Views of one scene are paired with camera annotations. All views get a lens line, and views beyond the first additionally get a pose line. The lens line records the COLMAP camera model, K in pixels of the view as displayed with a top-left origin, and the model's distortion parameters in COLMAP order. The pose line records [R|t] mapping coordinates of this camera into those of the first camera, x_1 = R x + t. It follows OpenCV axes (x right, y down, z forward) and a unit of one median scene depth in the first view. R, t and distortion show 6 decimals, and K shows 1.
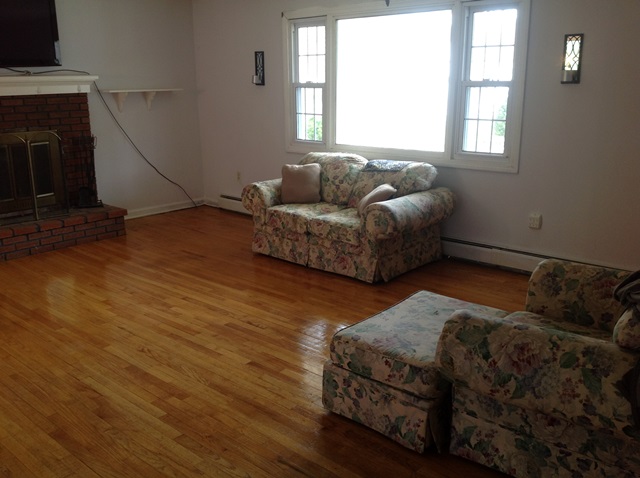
lens RADIAL K [[630.4, 0, 322.8], [0, 630.4, 243.1], [0, 0, 1]] dist [0.078659, 0.000000]
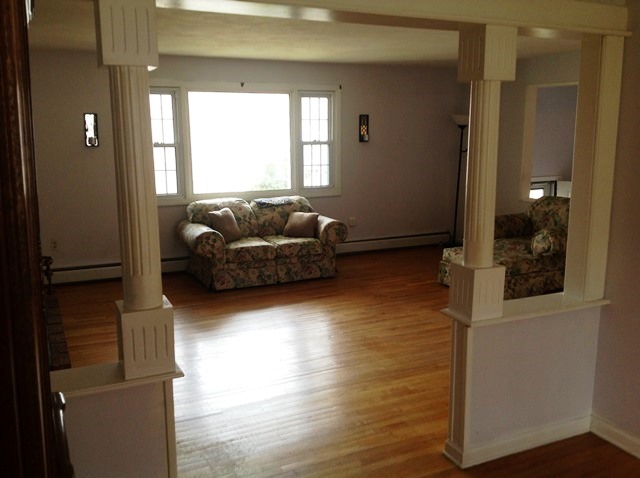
lens RADIAL K [[630.4, 0, 305.7], [0, 630.4, 256.6], [0, 0, 1]] dist [0.078659, 0.000000]
pose [[0.343751, -0.170740, 0.923408, -1.203278], [0.243559, 0.965892, 0.087928, -0.116535], [-0.906926, 0.194679, 0.373611, 0.472945]]
